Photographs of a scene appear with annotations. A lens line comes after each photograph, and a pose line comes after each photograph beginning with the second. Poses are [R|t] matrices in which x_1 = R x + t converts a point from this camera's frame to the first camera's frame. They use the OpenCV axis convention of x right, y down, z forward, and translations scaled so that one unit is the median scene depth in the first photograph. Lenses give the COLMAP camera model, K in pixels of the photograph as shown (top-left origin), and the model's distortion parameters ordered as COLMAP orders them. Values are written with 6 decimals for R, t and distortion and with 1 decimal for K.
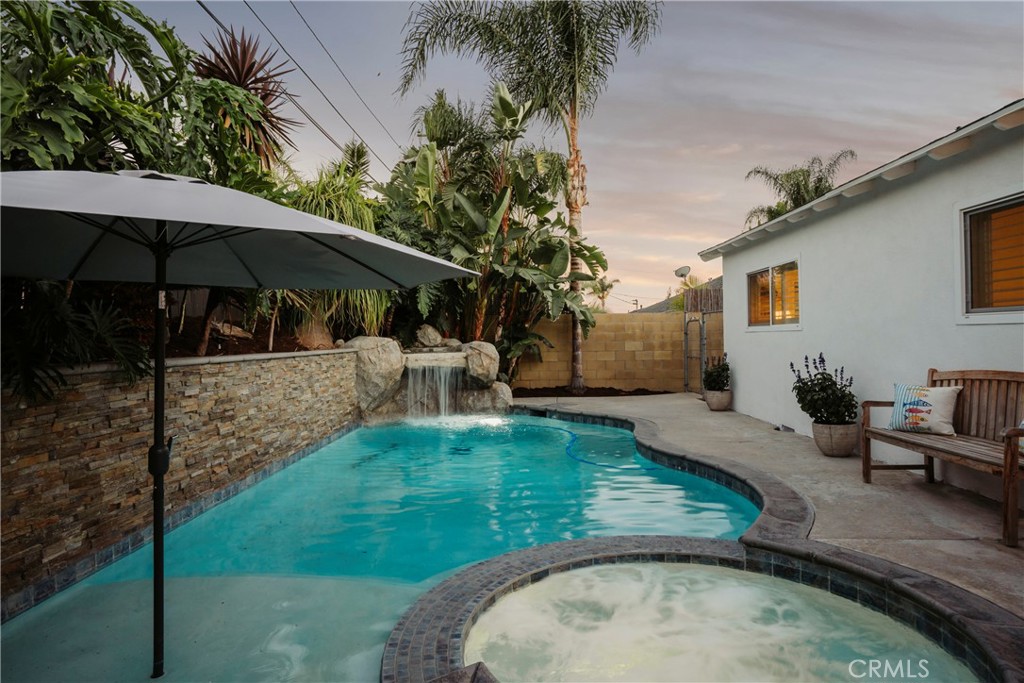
lens RADIAL K [[607.2, 0, 510.8], [0, 607.2, 342.9], [0, 0, 1]] dist [-0.016854, 0.016507]
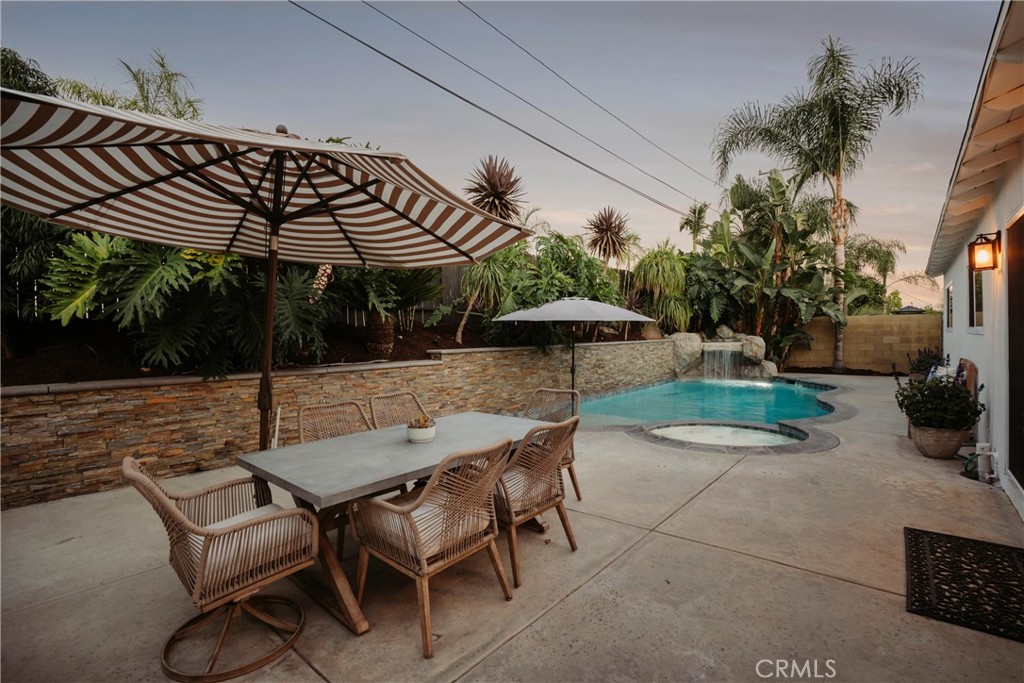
lens RADIAL K [[476.4, 0, 511.5], [0, 476.4, 339.6], [0, 0, 1]] dist [-0.040246, 0.004961]
pose [[0.770921, 0.015167, -0.636751, 0.263912], [-0.003609, 0.999804, 0.019446, -0.014838], [0.636921, -0.012693, 0.770825, -0.400636]]
